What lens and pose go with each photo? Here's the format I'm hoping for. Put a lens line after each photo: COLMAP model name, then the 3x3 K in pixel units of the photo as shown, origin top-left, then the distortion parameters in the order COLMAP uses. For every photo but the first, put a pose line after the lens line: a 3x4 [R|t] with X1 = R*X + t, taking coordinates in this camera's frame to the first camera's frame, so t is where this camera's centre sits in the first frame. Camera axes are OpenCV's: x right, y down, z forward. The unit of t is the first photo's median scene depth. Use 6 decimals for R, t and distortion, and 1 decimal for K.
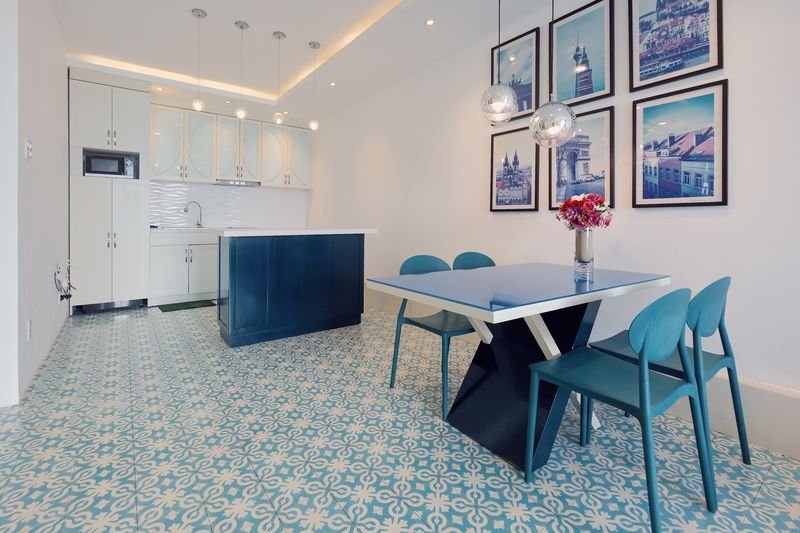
lens RADIAL K [[375.4, 0, 400.1], [0, 375.4, 230.4], [0, 0, 1]] dist [-0.034180, 0.014906]
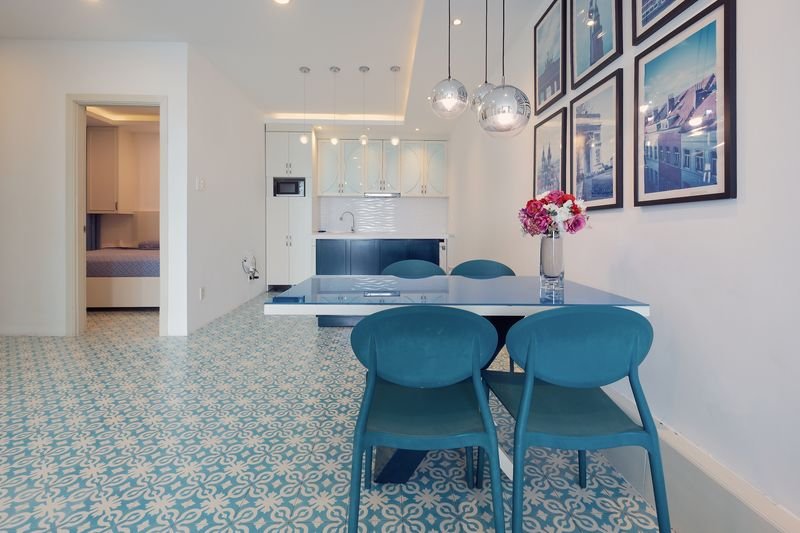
lens RADIAL K [[368.7, 0, 402.1], [0, 368.7, 238.7], [0, 0, 1]] dist [-0.038985, 0.000003]
pose [[0.817482, 0.014767, -0.575765, 0.617049], [-0.010415, 0.999887, 0.010857, -0.002019], [0.575860, -0.002879, 0.817543, 0.163021]]
